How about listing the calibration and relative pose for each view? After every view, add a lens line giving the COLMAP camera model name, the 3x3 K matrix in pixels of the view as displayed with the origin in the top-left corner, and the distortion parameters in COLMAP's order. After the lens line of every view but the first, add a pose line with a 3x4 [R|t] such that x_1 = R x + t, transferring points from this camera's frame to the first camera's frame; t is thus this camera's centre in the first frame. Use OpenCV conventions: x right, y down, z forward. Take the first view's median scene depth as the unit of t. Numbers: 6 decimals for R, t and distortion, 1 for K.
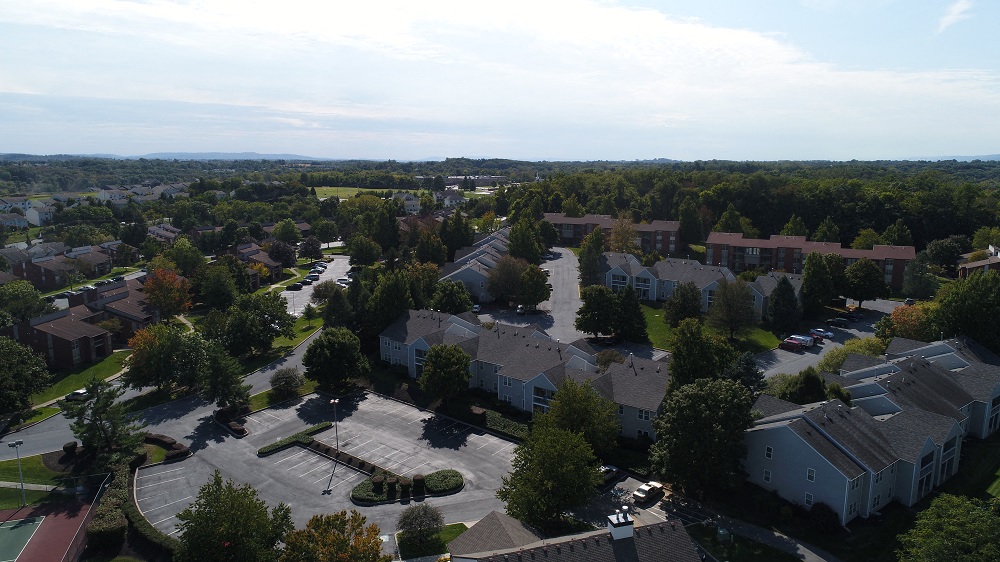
lens RADIAL K [[674.2, 0, 500.0], [0, 674.2, 281.0], [0, 0, 1]] dist [0.006497, -0.001569]
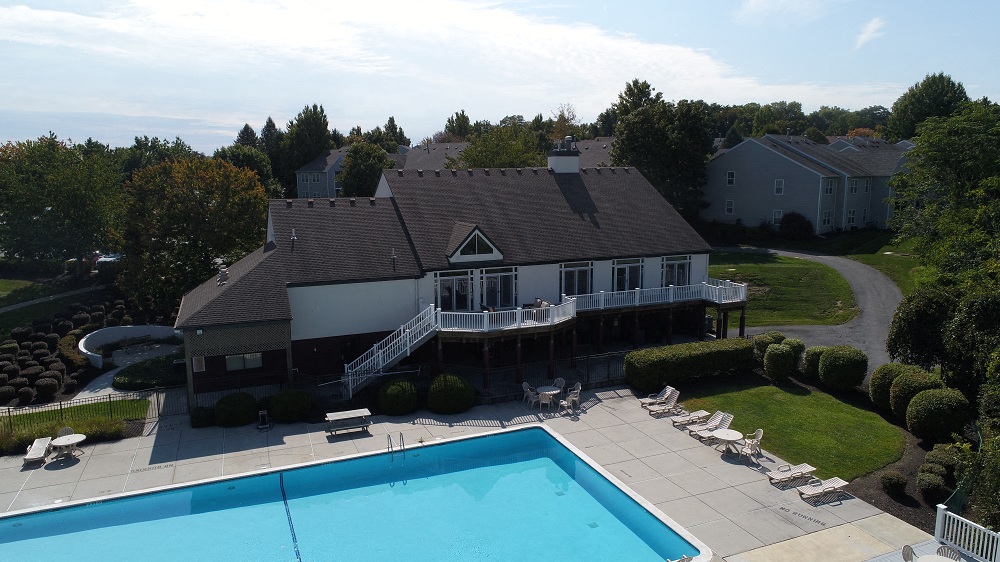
lens RADIAL K [[674.2, 0, 500.0], [0, 674.2, 281.0], [0, 0, 1]] dist [0.006497, -0.001569]
pose [[0.996550, -0.025411, 0.079008, 0.023292], [0.027796, 0.999186, -0.029240, 0.354260], [-0.078201, 0.031335, 0.996445, 0.133876]]
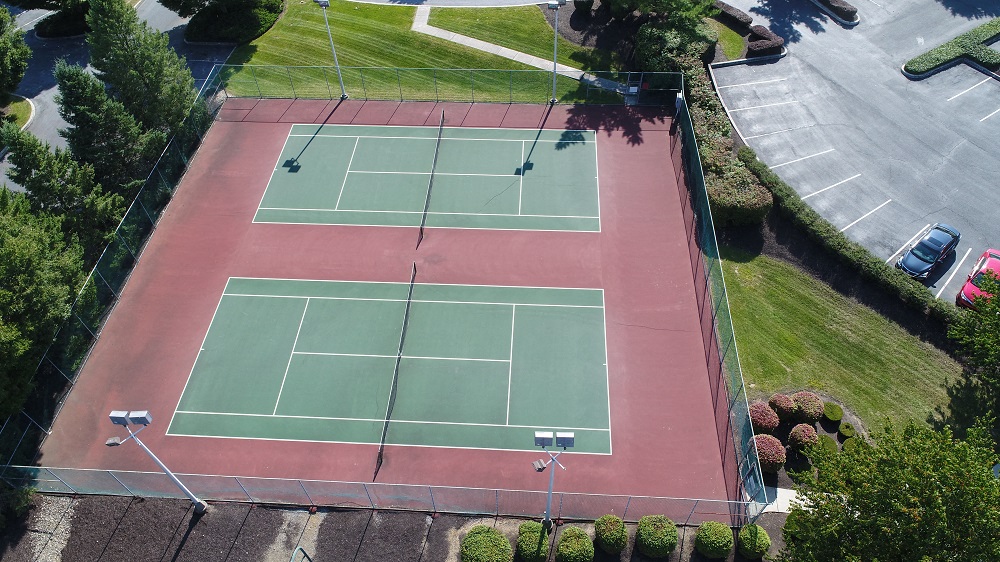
lens RADIAL K [[674.2, 0, 500.0], [0, 674.2, 281.0], [0, 0, 1]] dist [0.006497, -0.001569]
pose [[0.930229, 0.273311, -0.244900, -0.476606], [-0.053239, 0.760783, 0.646819, 0.042739], [0.363098, -0.588651, 0.722253, 0.364198]]
